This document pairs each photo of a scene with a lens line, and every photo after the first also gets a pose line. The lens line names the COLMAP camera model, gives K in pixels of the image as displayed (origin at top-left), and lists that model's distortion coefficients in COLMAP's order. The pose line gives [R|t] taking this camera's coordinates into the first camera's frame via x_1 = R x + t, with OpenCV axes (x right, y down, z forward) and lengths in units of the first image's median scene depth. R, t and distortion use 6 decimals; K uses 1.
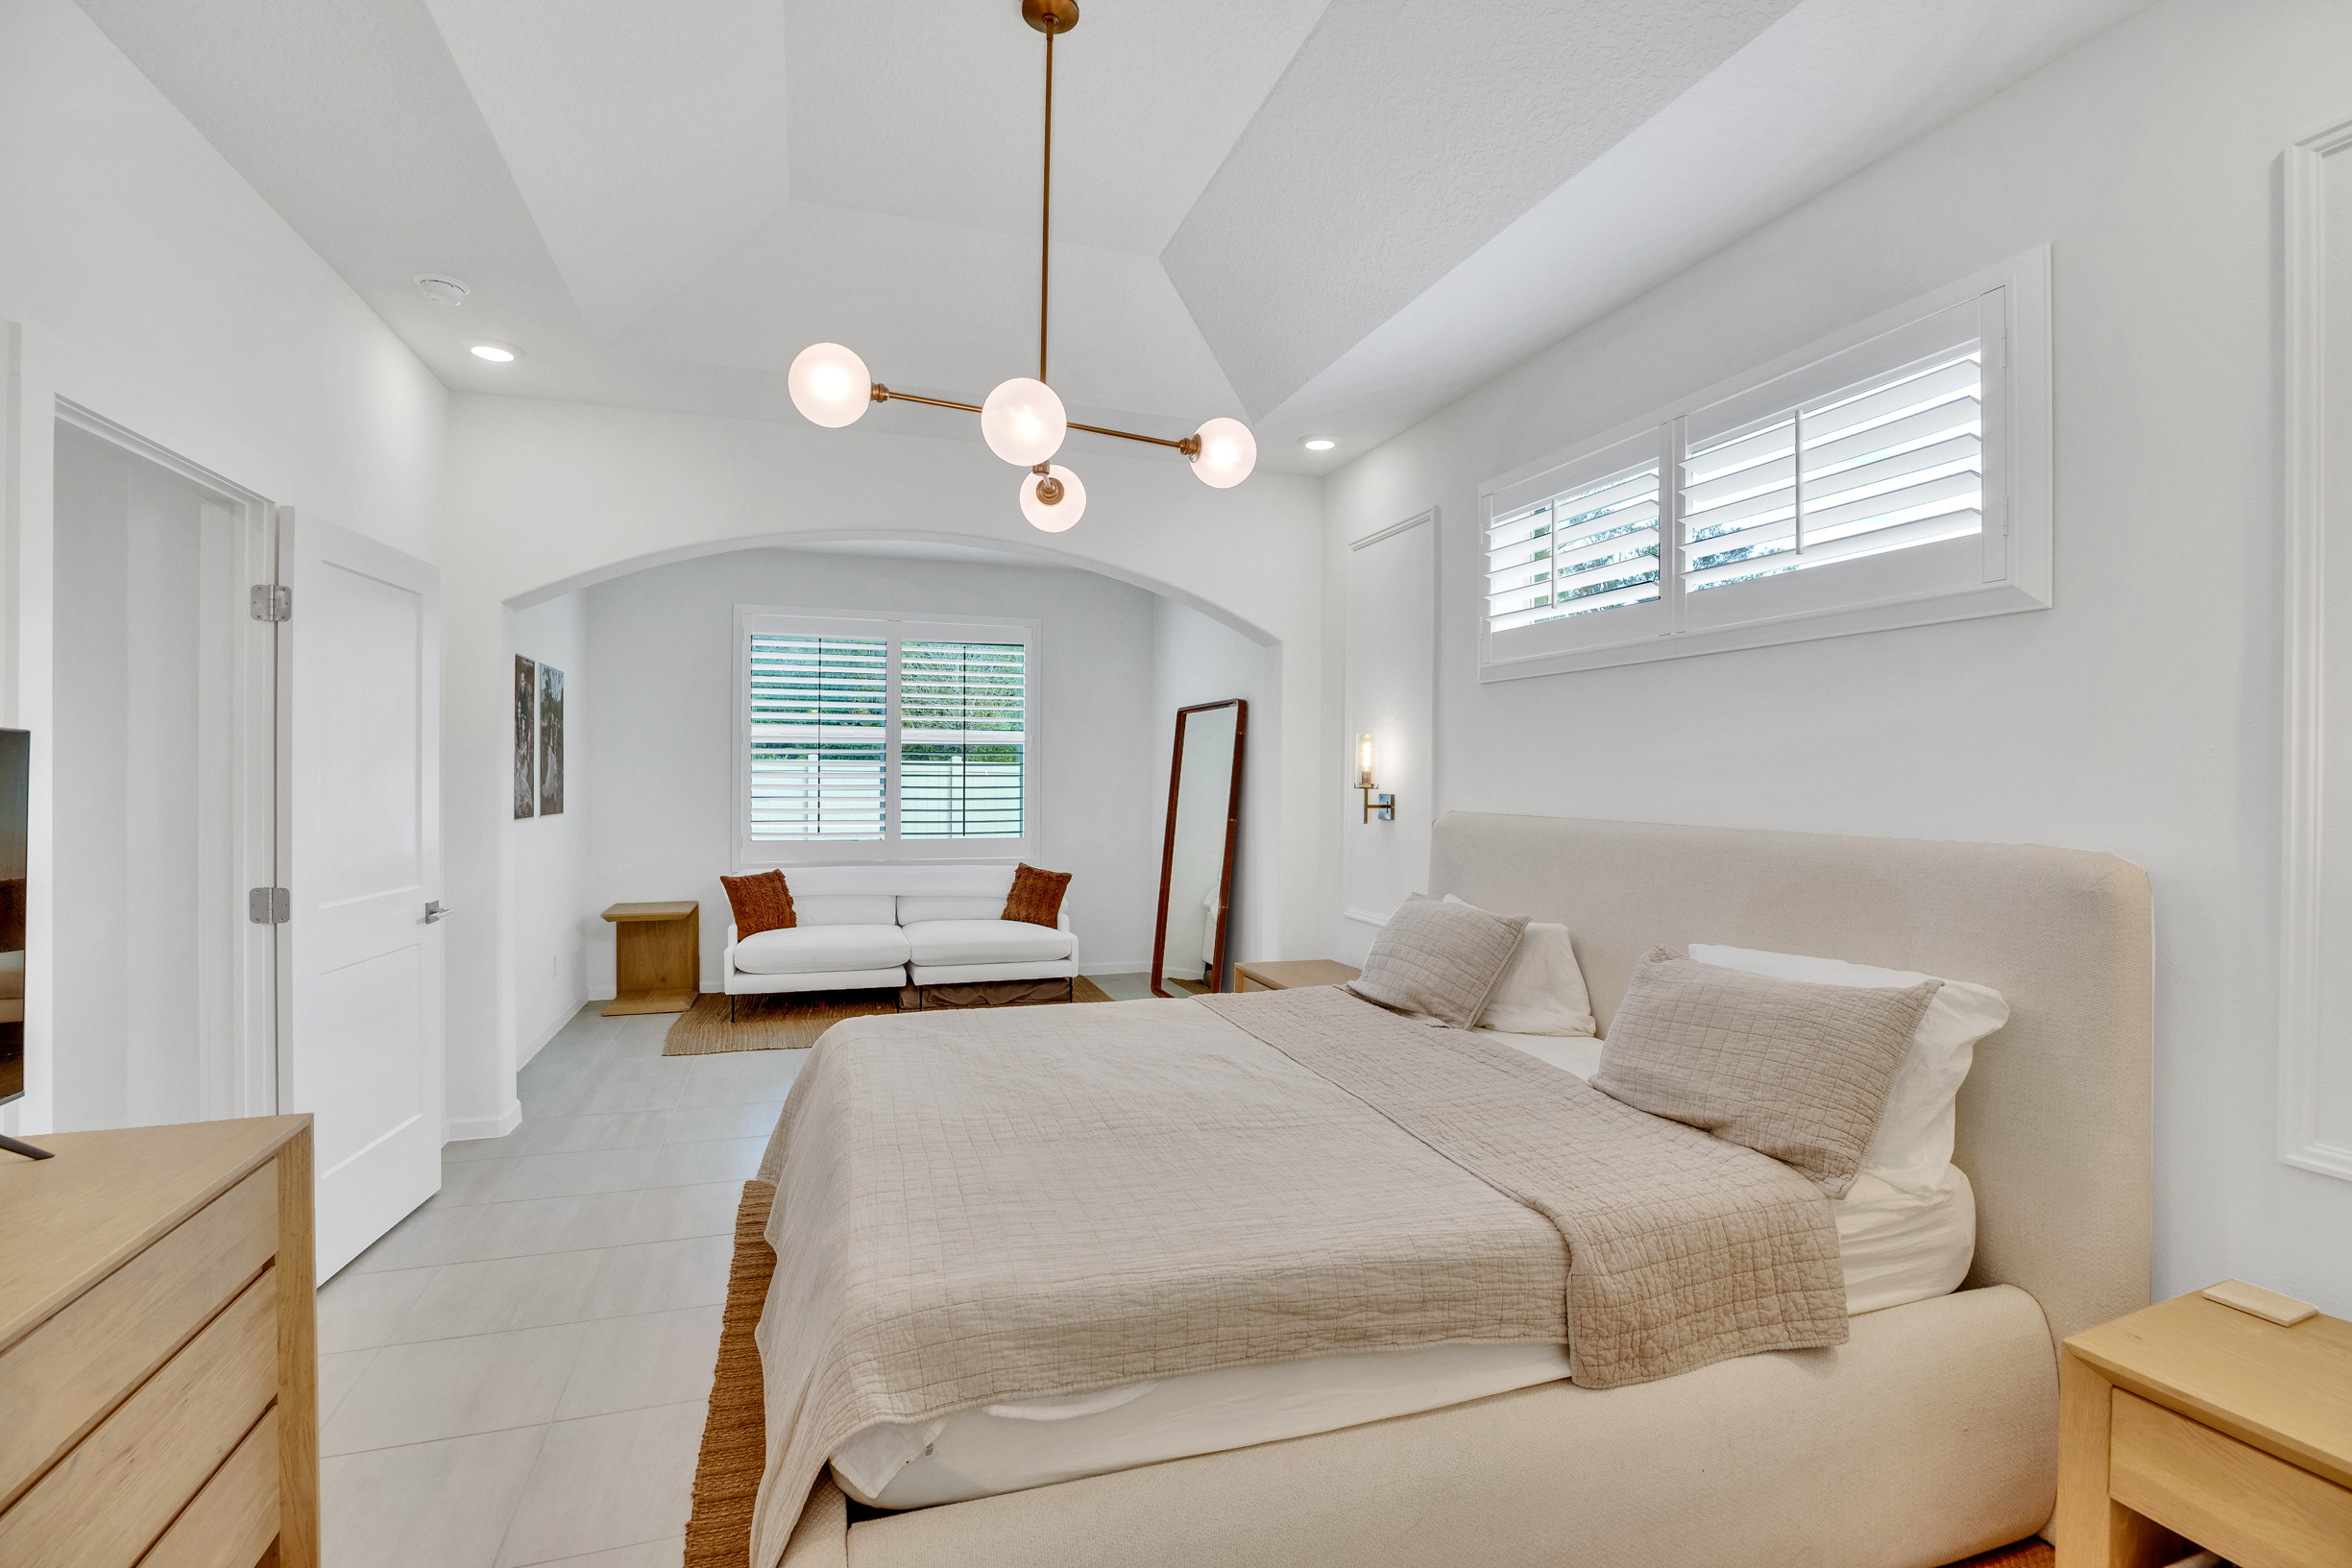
lens RADIAL K [[1074.2, 0, 1173.8], [0, 1074.2, 777.0], [0, 0, 1]] dist [-0.033614, 0.002429]
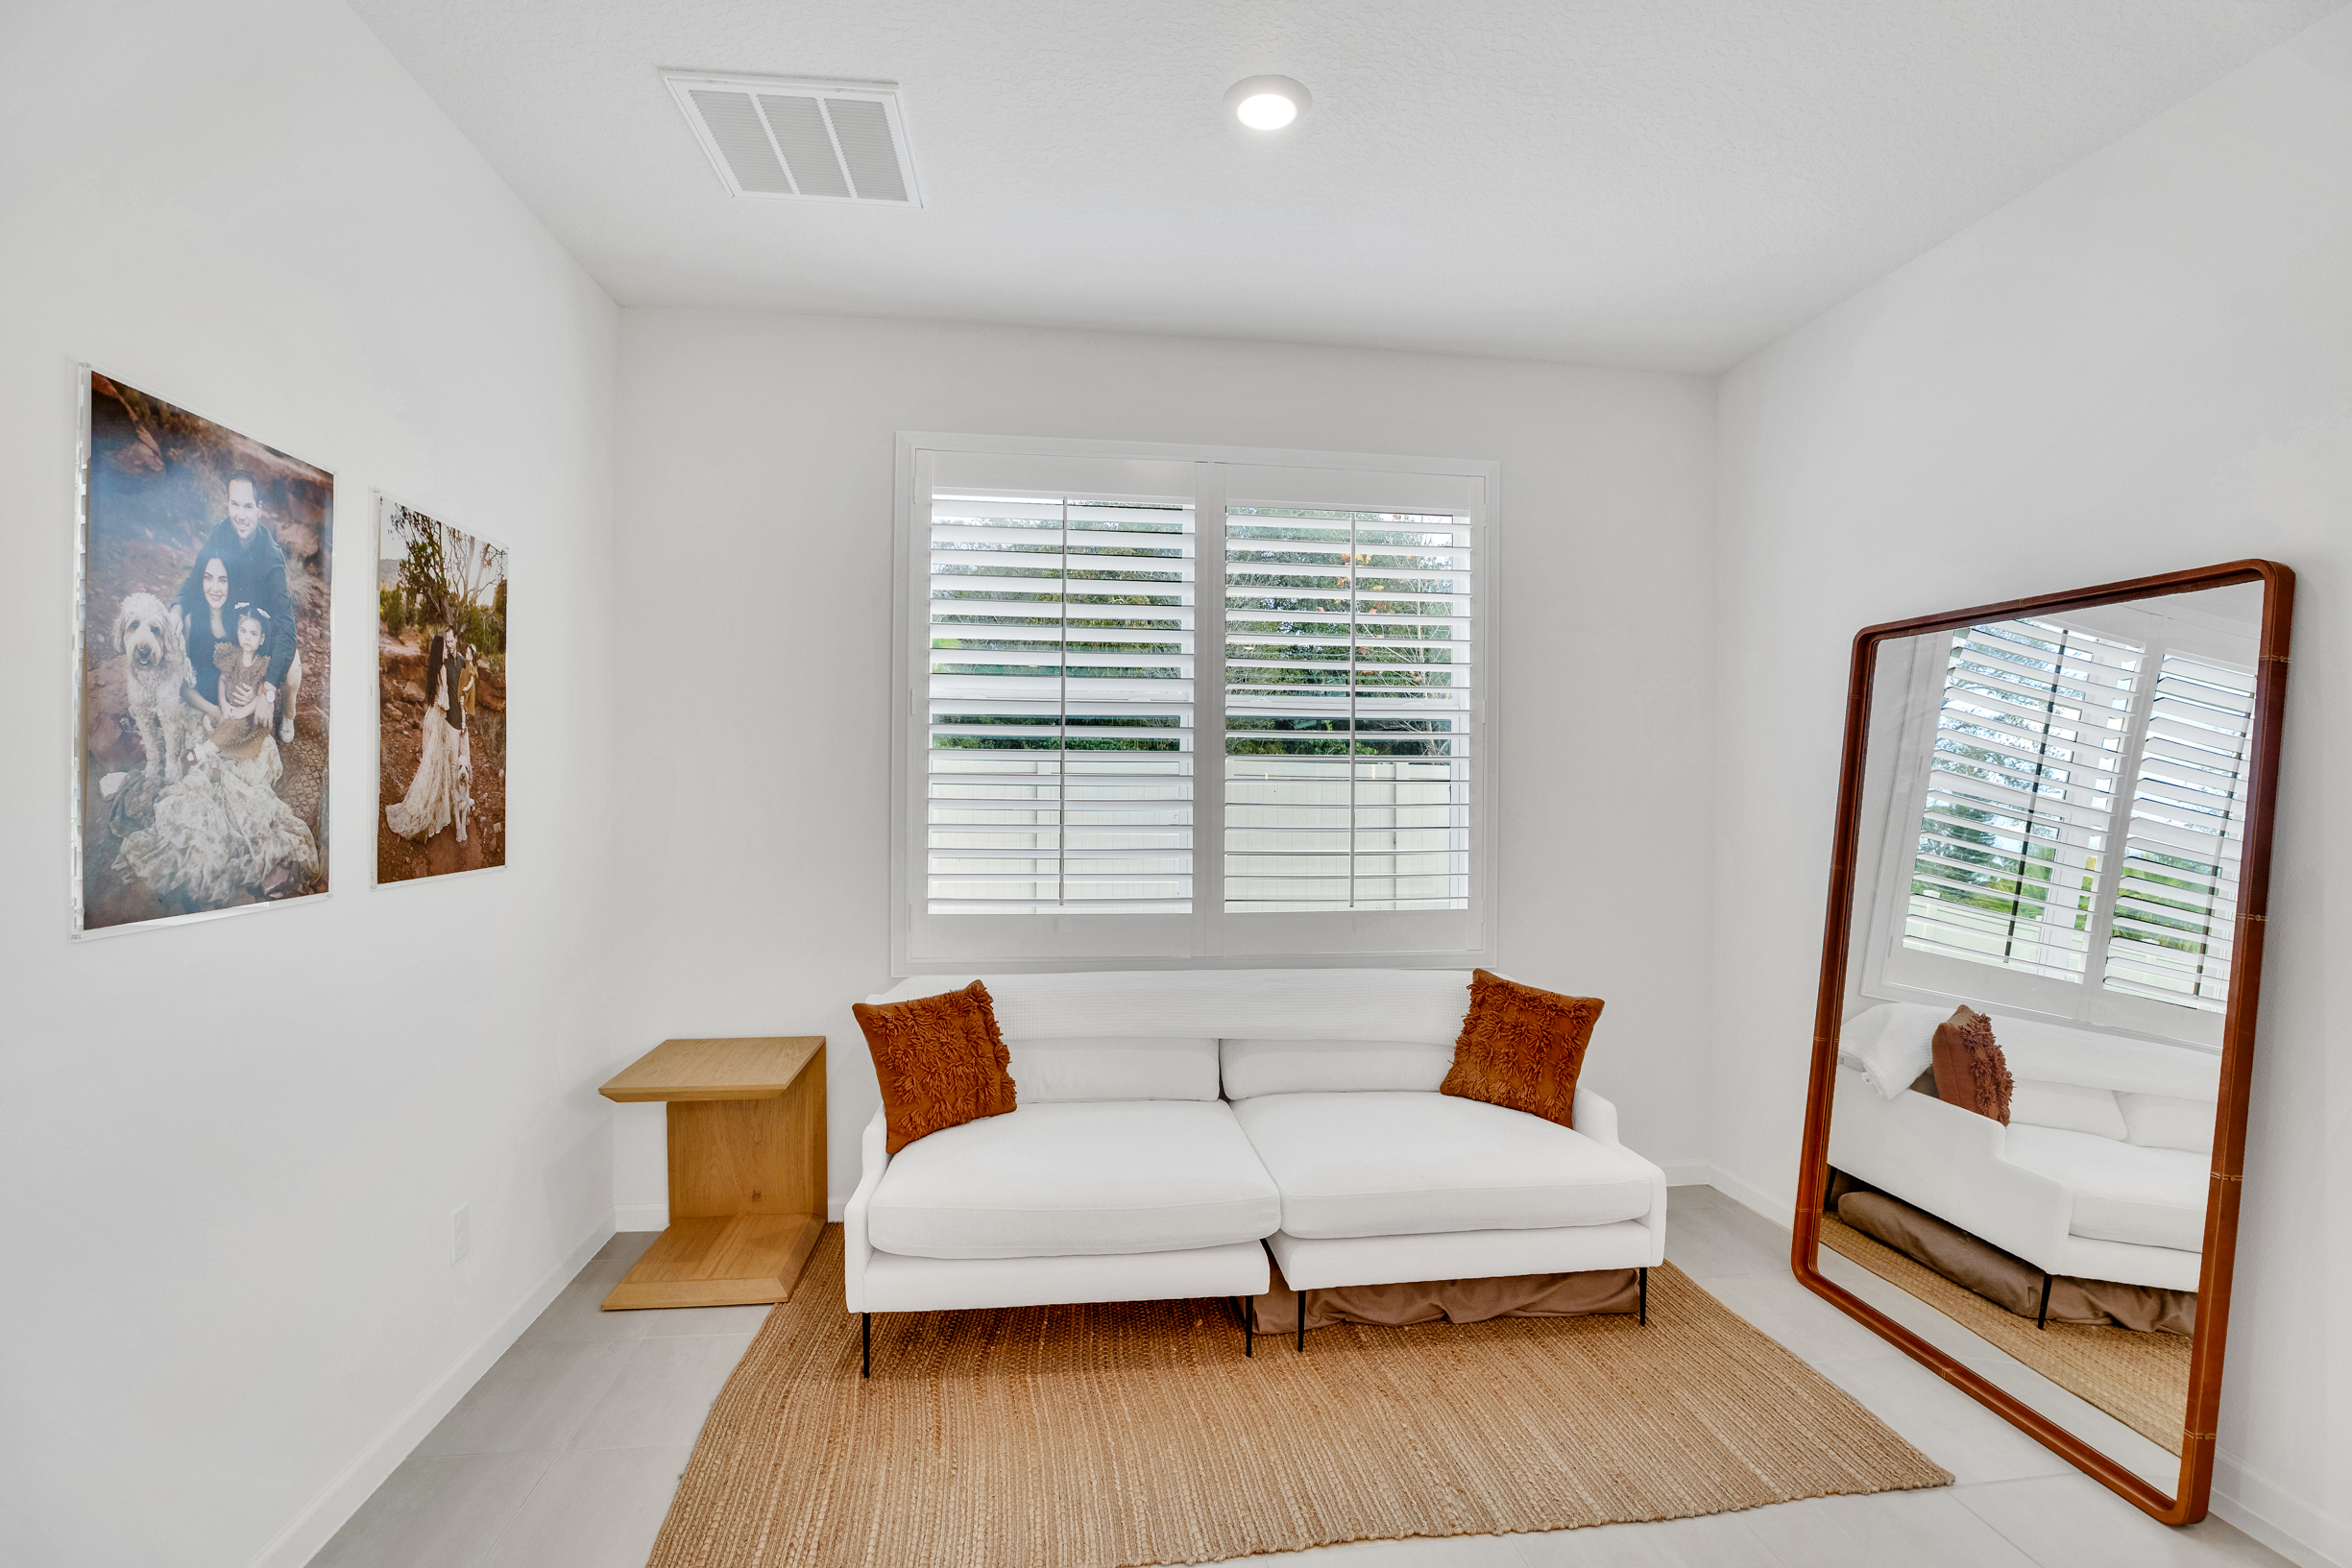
lens RADIAL K [[1074.2, 0, 1180.2], [0, 1074.2, 786.3], [0, 0, 1]] dist [-0.033614, 0.002429]
pose [[0.979994, 0.005150, -0.198962, -0.192189], [-0.003626, 0.999961, 0.008020, -0.002883], [0.198995, -0.007138, 0.979974, 0.562046]]
